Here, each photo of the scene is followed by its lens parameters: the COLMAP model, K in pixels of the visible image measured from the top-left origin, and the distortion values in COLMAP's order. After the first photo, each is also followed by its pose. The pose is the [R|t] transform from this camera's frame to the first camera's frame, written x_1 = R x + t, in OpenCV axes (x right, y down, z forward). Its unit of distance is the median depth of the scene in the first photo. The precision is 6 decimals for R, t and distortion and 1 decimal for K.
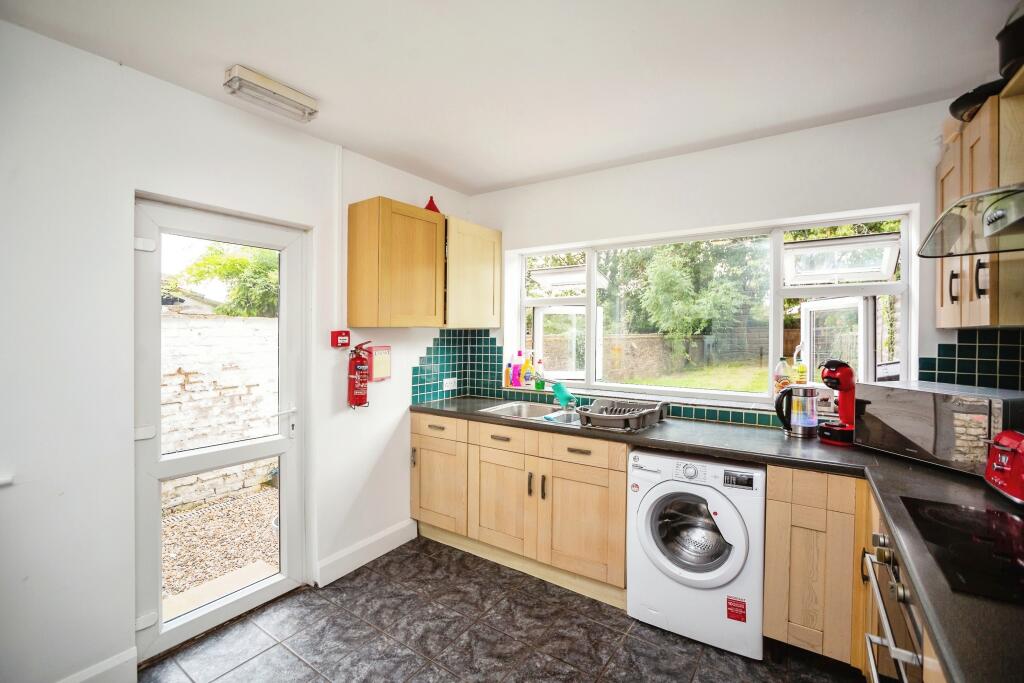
lens RADIAL K [[443.7, 0, 513.5], [0, 443.7, 333.6], [0, 0, 1]] dist [-0.003737, -0.000028]
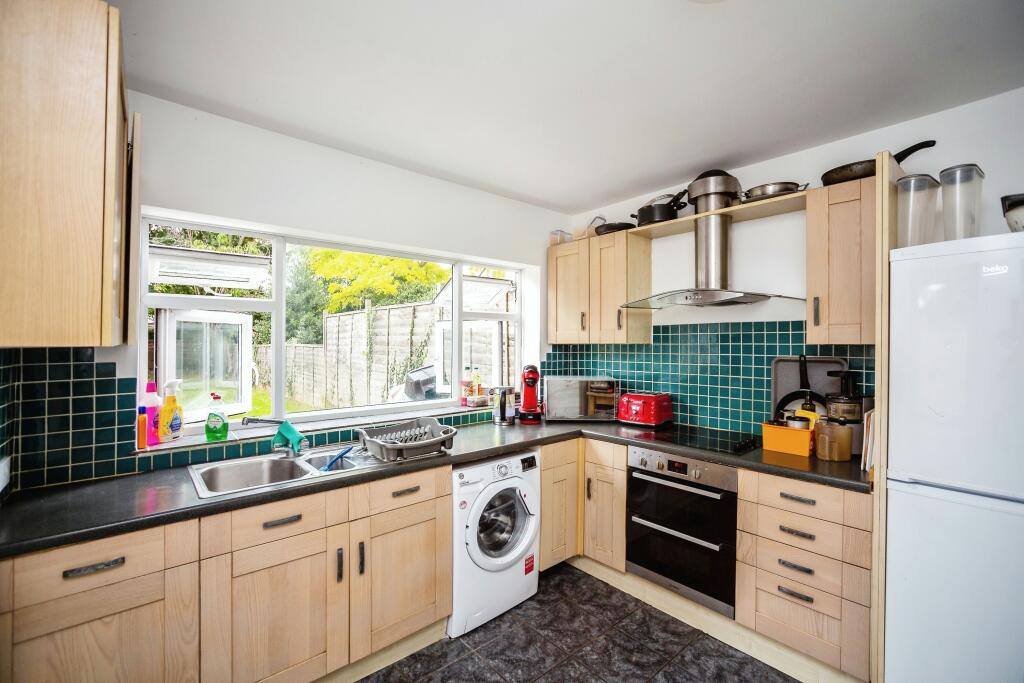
lens RADIAL K [[443.7, 0, 512.5], [0, 443.7, 345.2], [0, 0, 1]] dist [-0.003737, -0.000028]
pose [[0.265780, -0.013052, 0.963945, -0.649742], [0.002741, 0.999915, 0.012783, -0.025663], [-0.964030, -0.000755, 0.265793, 0.618114]]
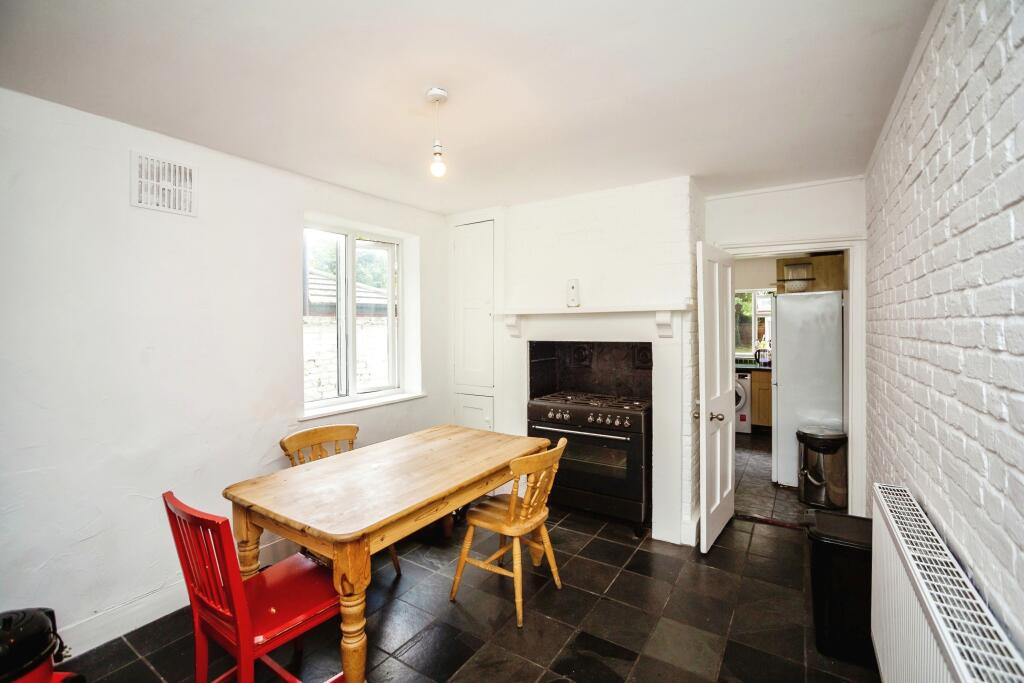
lens RADIAL K [[443.7, 0, 506.1], [0, 443.7, 325.1], [0, 0, 1]] dist [-0.003737, -0.000028]
pose [[0.999929, -0.010540, 0.005537, -1.061260], [0.010558, 0.999939, -0.003319, -0.047114], [-0.005502, 0.003378, 0.999979, -1.915021]]
